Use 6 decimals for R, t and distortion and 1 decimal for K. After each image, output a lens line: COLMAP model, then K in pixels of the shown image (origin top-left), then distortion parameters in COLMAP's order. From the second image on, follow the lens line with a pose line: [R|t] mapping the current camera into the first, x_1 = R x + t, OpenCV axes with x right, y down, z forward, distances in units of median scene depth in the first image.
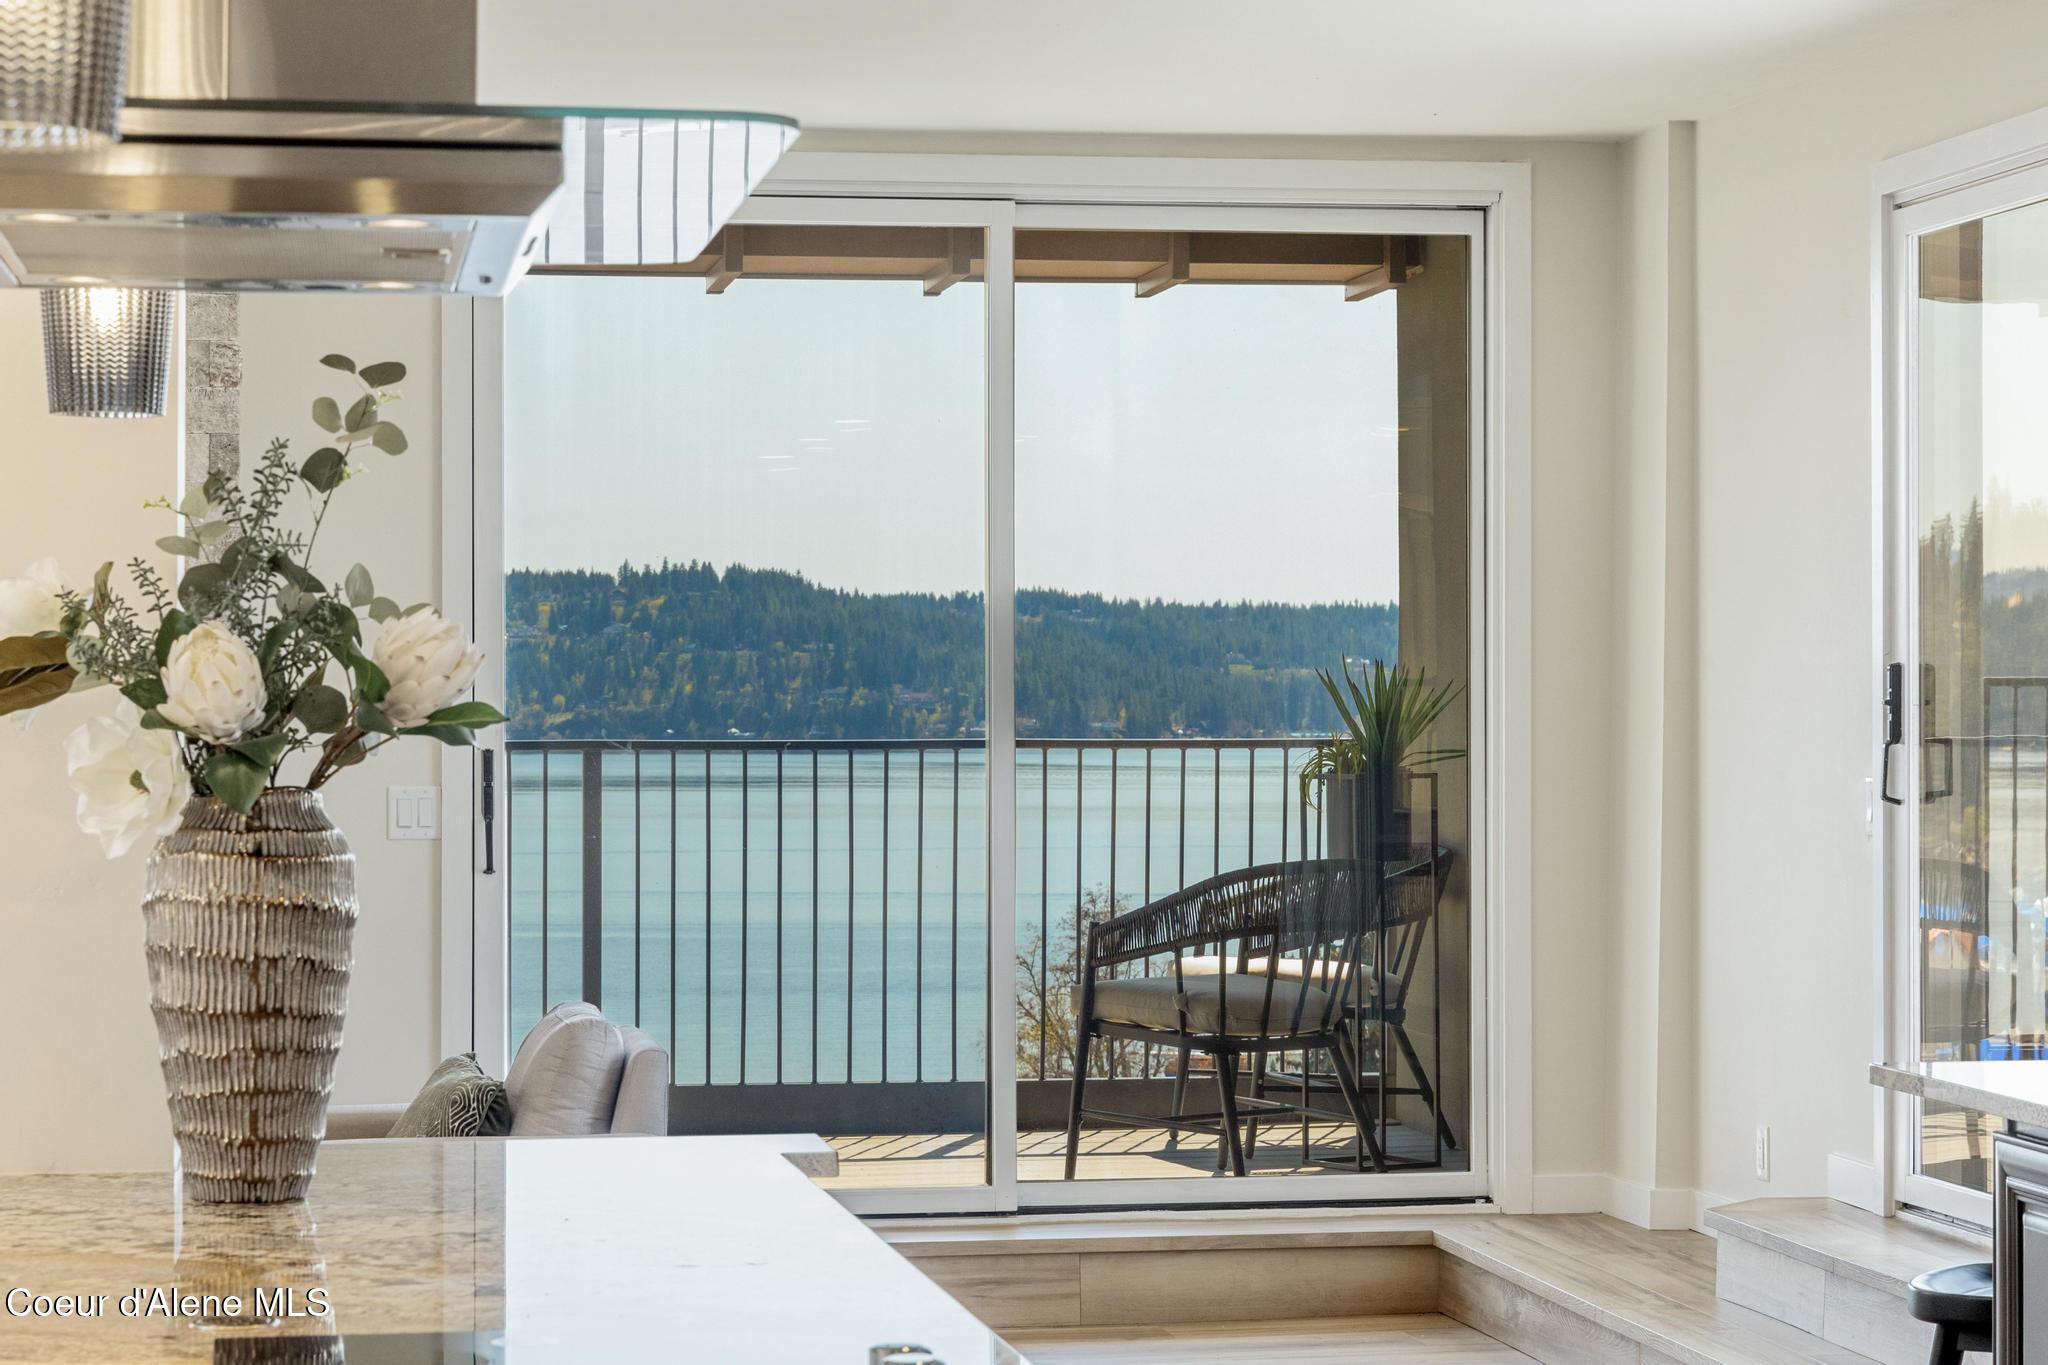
lens RADIAL K [[4581.0, 0, 1024.0], [0, 4581.0, 682.5], [0, 0, 1]] dist [0.029646, 0.008962]
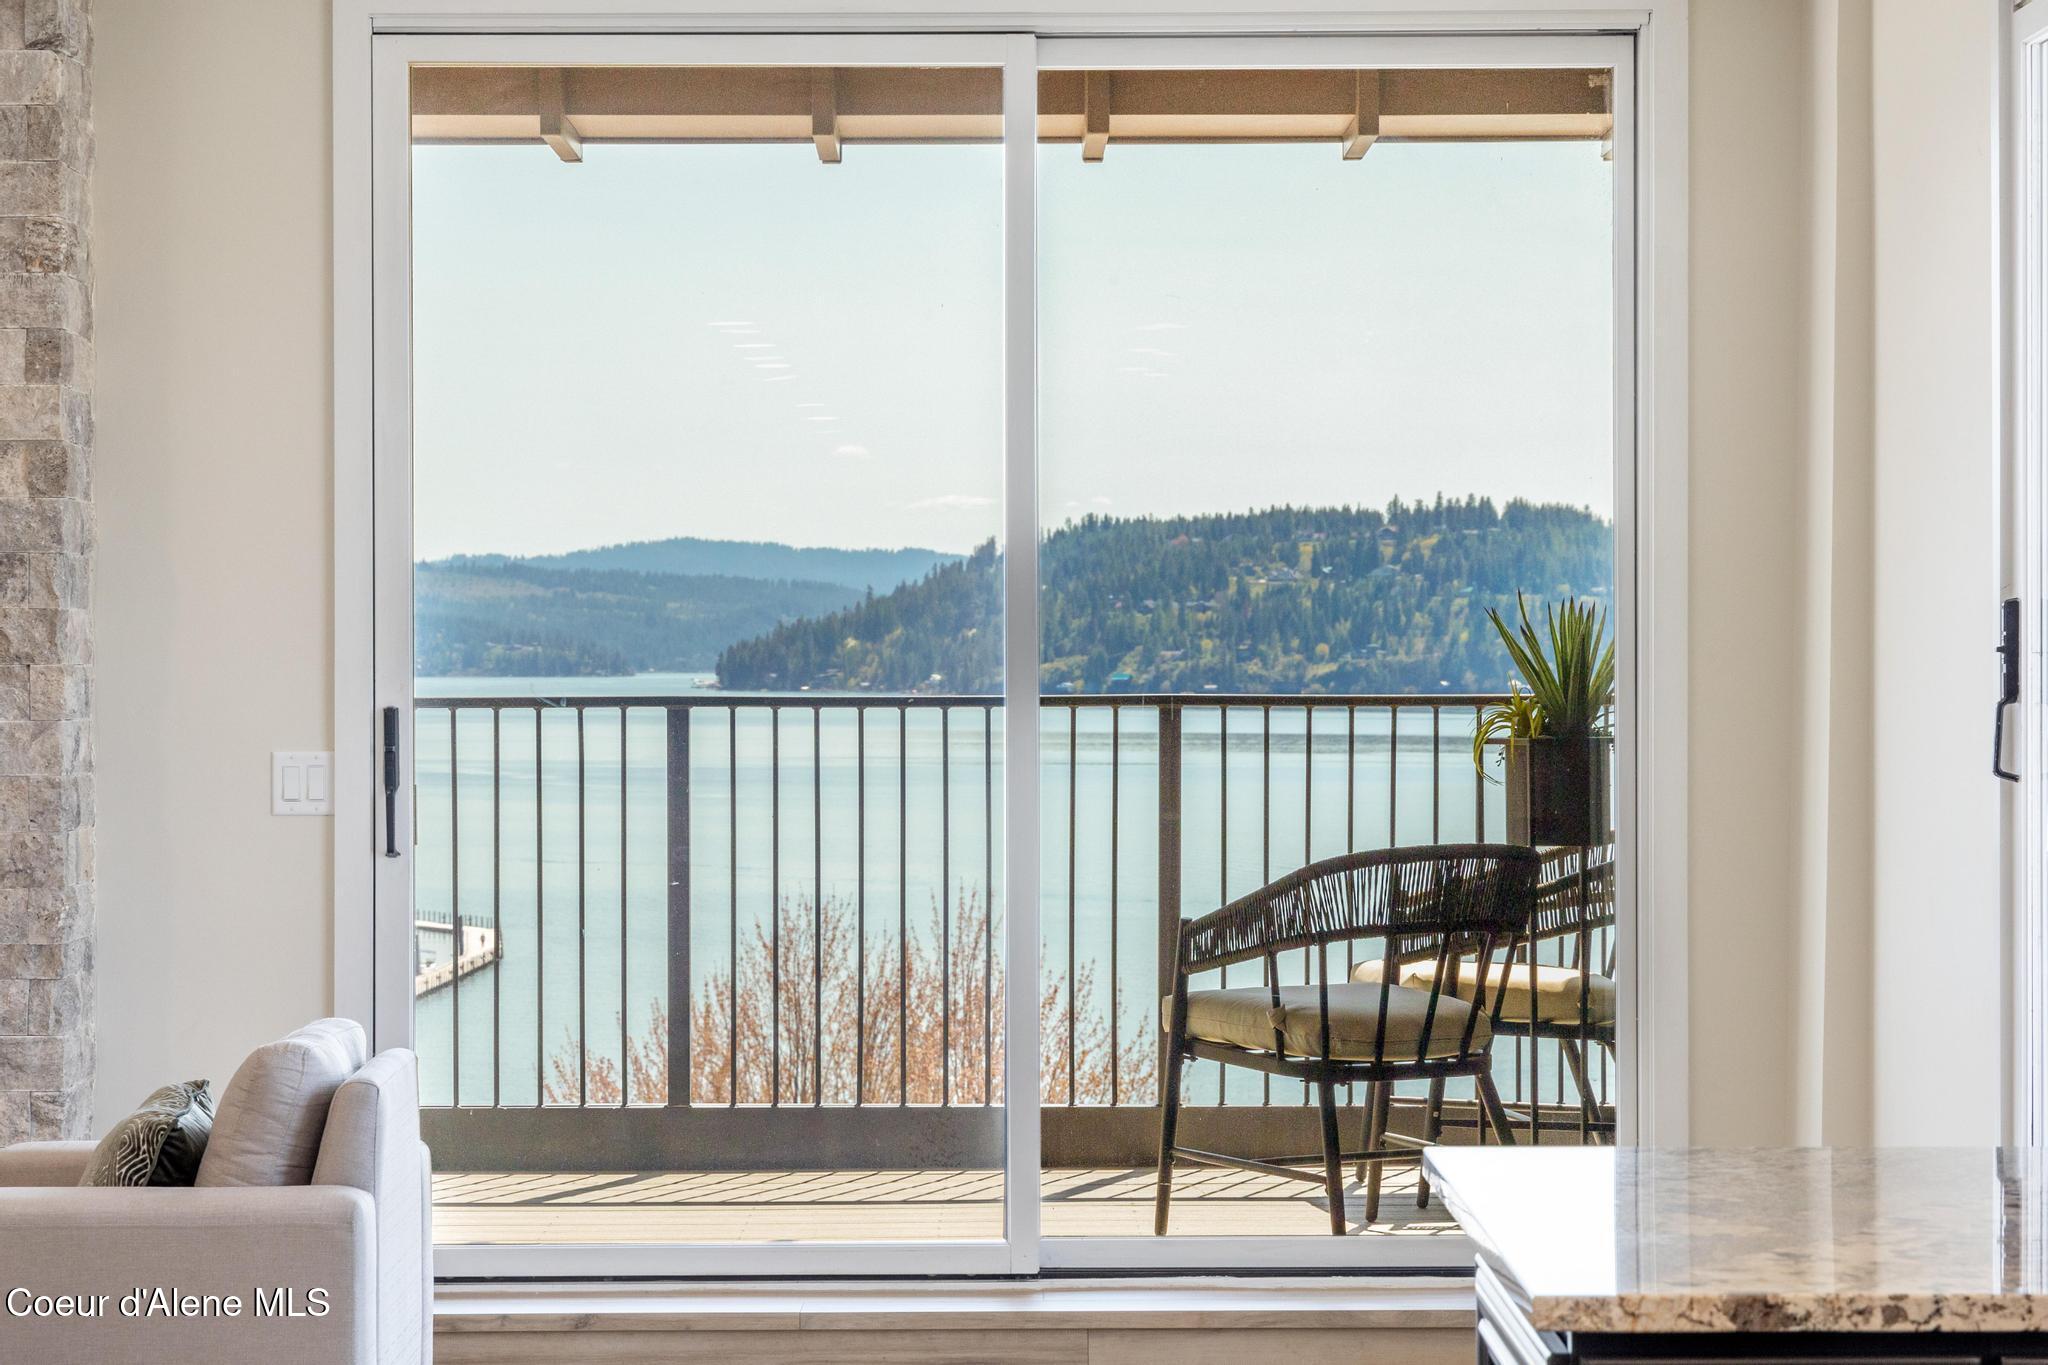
lens RADIAL K [[5033.3, 0, 1024.0], [0, 5033.3, 682.5], [0, 0, 1]] dist [0.062174, -0.313326]
pose [[0.986909, 0.000449, -0.161274, 0.134683], [0.001232, 0.999946, 0.010323, 0.000777], [0.161270, -0.010387, 0.986856, 0.111062]]
